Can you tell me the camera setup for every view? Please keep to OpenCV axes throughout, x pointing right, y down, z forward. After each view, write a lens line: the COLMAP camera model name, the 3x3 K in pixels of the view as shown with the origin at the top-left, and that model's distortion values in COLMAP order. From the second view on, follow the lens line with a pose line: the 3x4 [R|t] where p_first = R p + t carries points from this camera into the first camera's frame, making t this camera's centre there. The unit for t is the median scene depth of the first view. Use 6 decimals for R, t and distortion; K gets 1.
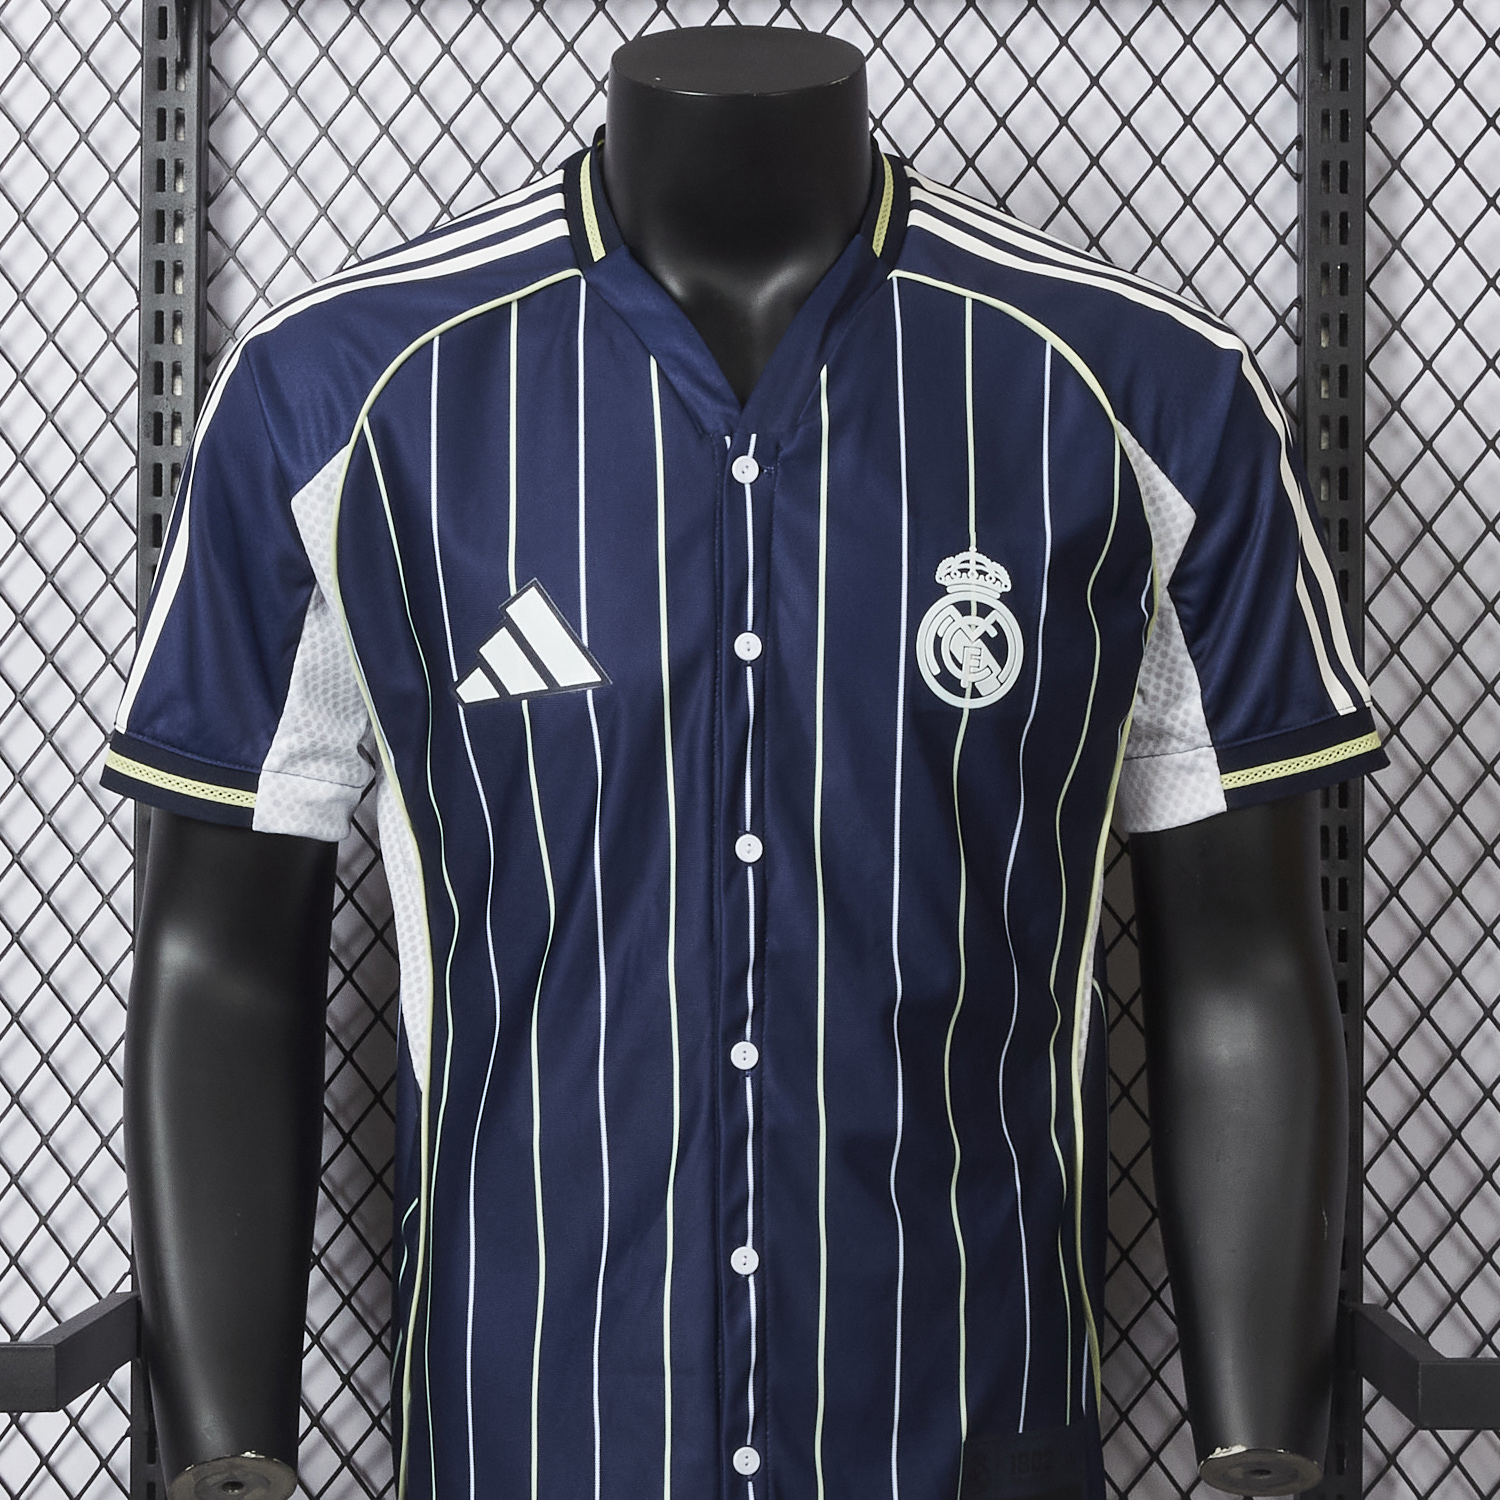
lens RADIAL K [[2544.7, 0, 750.0], [0, 2544.7, 750.0], [0, 0, 1]] dist [-0.009266, -0.149209]
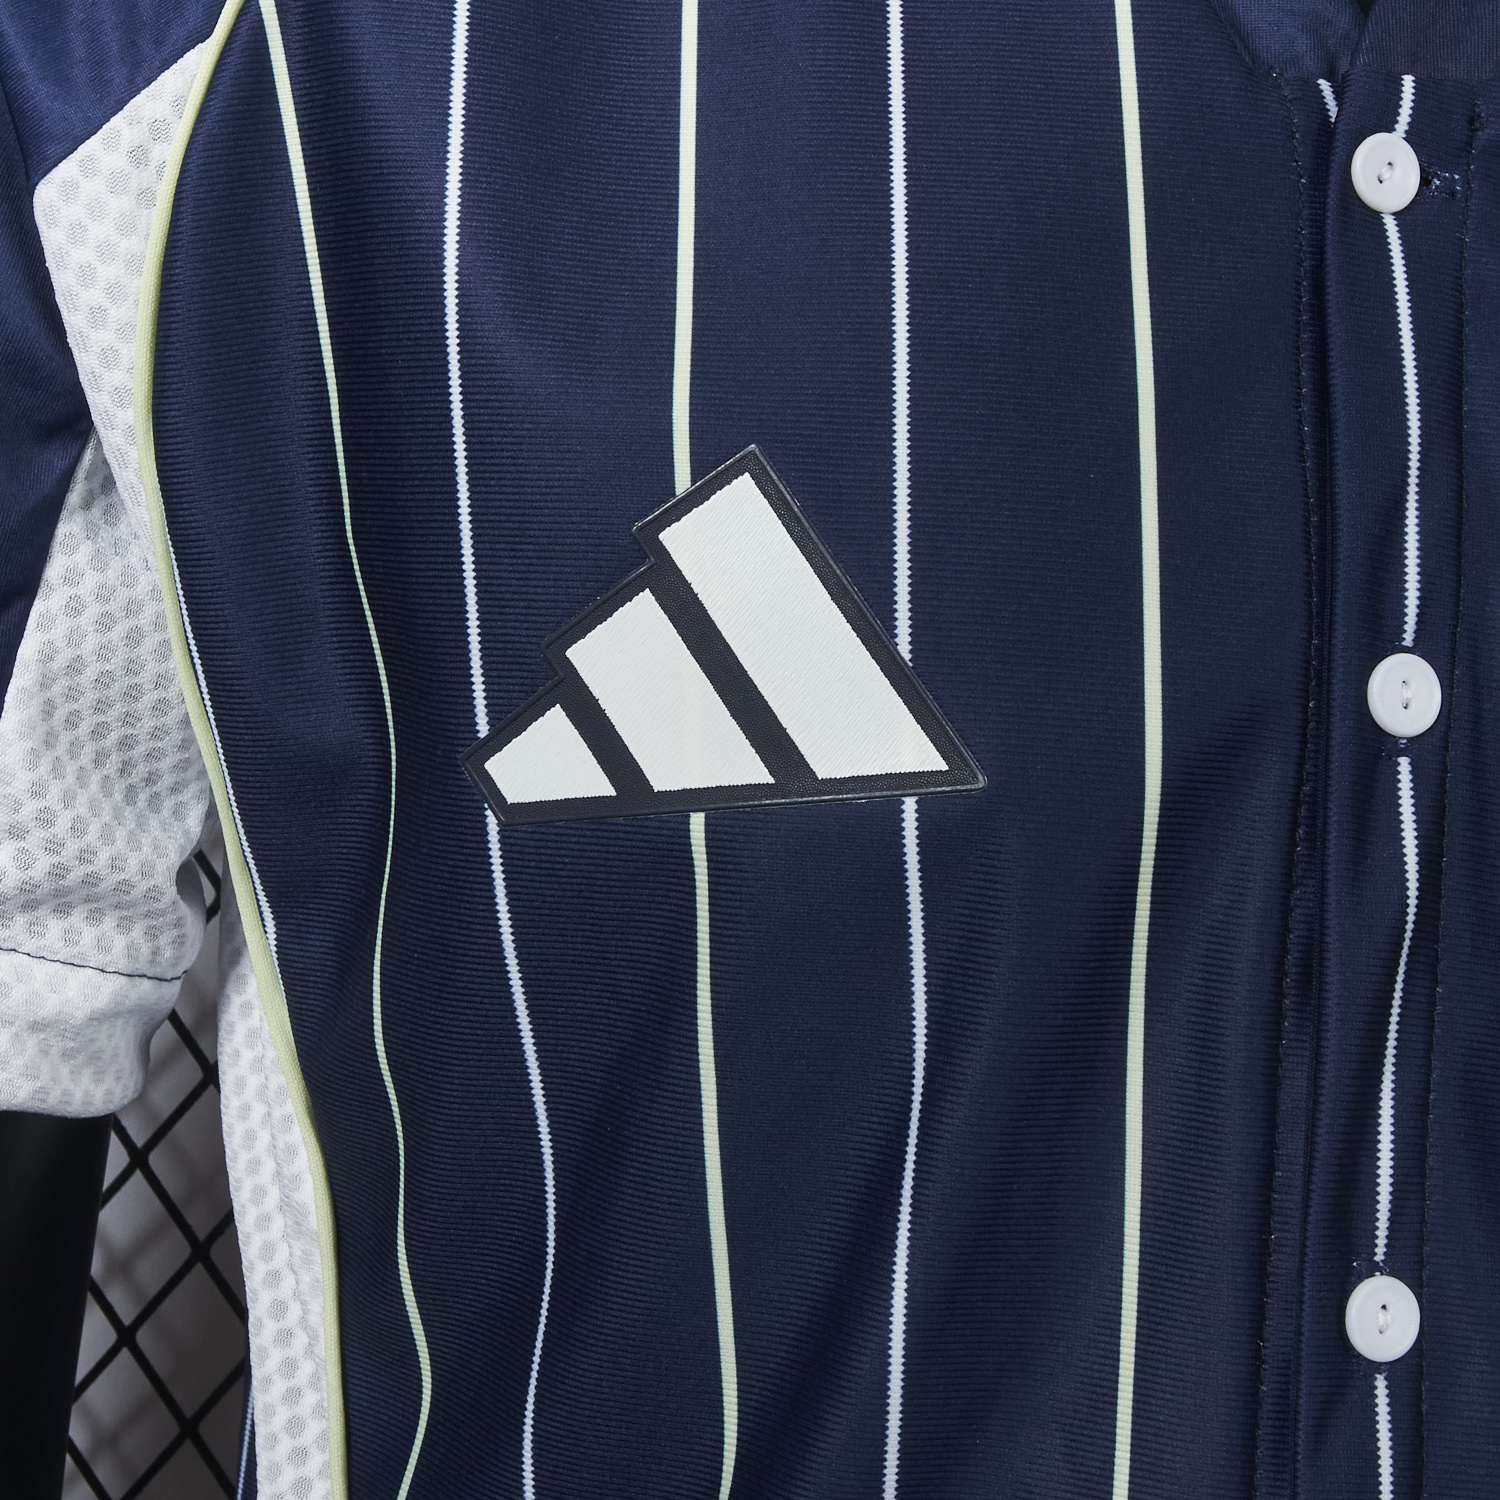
lens RADIAL K [[2544.7, 0, 750.0], [0, 2544.7, 750.0], [0, 0, 1]] dist [-0.009266, -0.149209]
pose [[0.995641, 0.063261, 0.068540, -0.098519], [-0.063123, 0.997997, -0.004175, -0.025030], [-0.068667, -0.000170, 0.997640, 0.628398]]
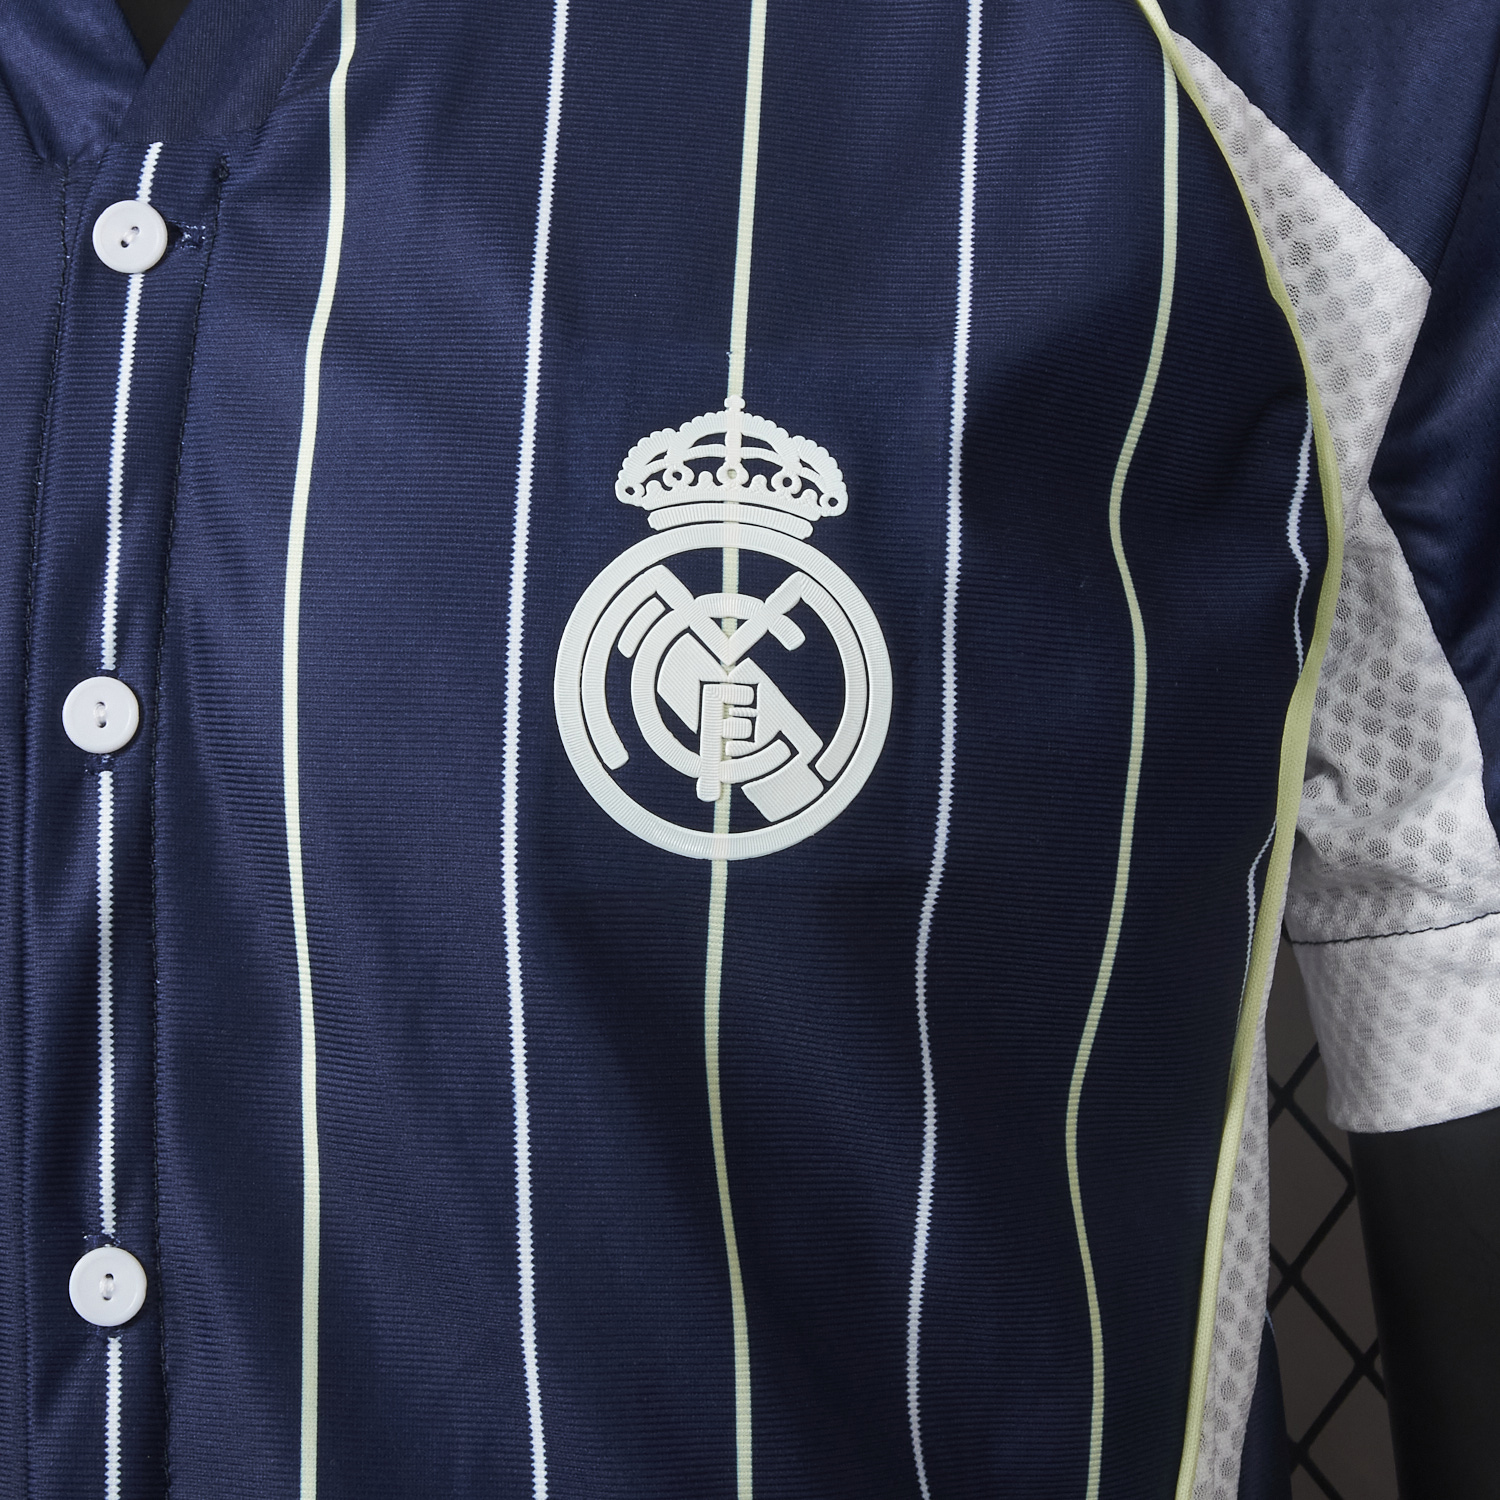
lens RADIAL K [[2675.4, 0, 749.7], [0, 2675.4, 723.7], [0, 0, 1]] dist [-0.024481, -0.187846]
pose [[0.979159, -0.052027, -0.196320, 0.150007], [0.046737, 0.998411, -0.031490, -0.021714], [0.197646, 0.021658, 0.980034, 0.601117]]
